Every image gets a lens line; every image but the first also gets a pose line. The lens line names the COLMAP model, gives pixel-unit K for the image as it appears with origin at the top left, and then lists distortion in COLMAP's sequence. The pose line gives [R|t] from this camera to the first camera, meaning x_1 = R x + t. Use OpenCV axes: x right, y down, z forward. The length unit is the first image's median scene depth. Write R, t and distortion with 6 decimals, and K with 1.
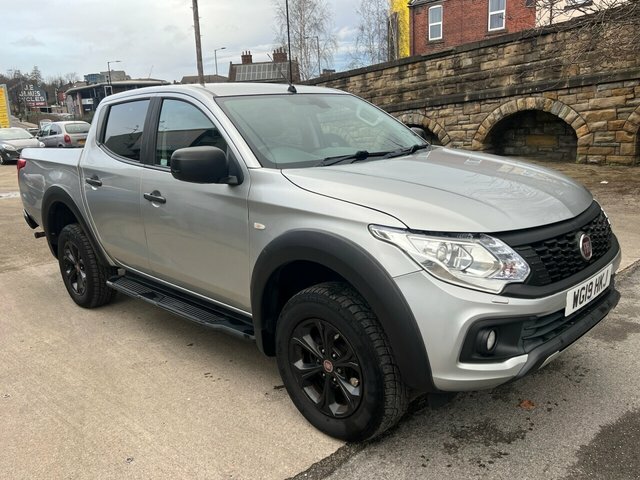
lens RADIAL K [[535.3, 0, 321.5], [0, 535.3, 240.5], [0, 0, 1]] dist [0.030827, -0.020014]
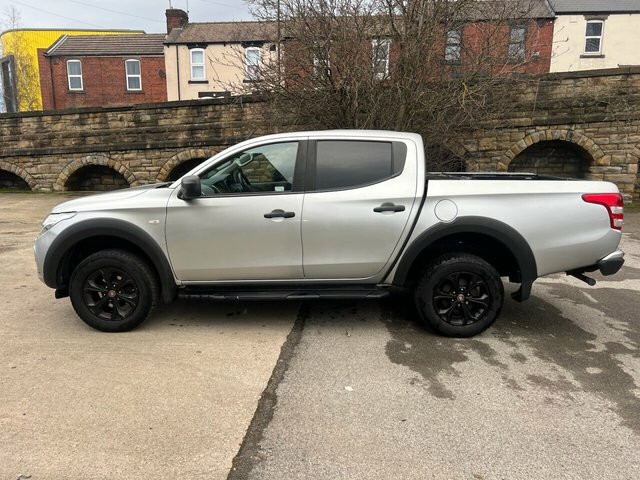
lens RADIAL K [[476.5, 0, 311.3], [0, 476.5, 243.2], [0, 0, 1]] dist [0.045062, -0.035273]
pose [[0.755862, -0.069272, 0.651056, -0.183527], [0.108552, 0.993884, -0.020278, 0.023426], [-0.645670, 0.086000, 0.758758, -0.070963]]
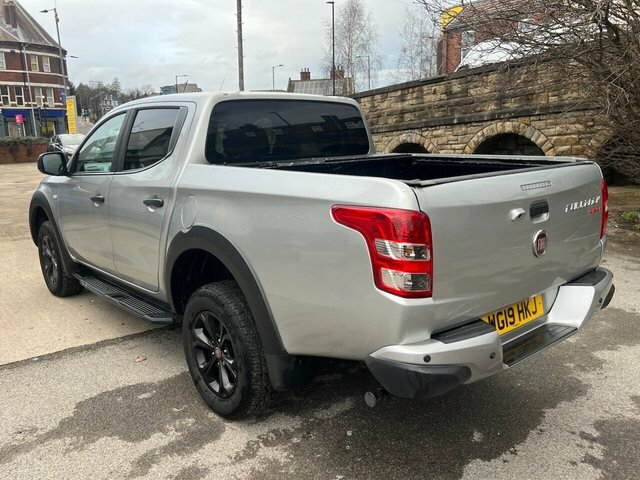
lens RADIAL K [[535.3, 0, 319.0], [0, 535.3, 241.4], [0, 0, 1]] dist [0.030827, -0.020014]
pose [[0.992429, 0.053769, -0.110425, 0.126960], [-0.056588, 0.998143, -0.022558, 0.020226], [0.109007, 0.028636, 0.993628, -0.106733]]
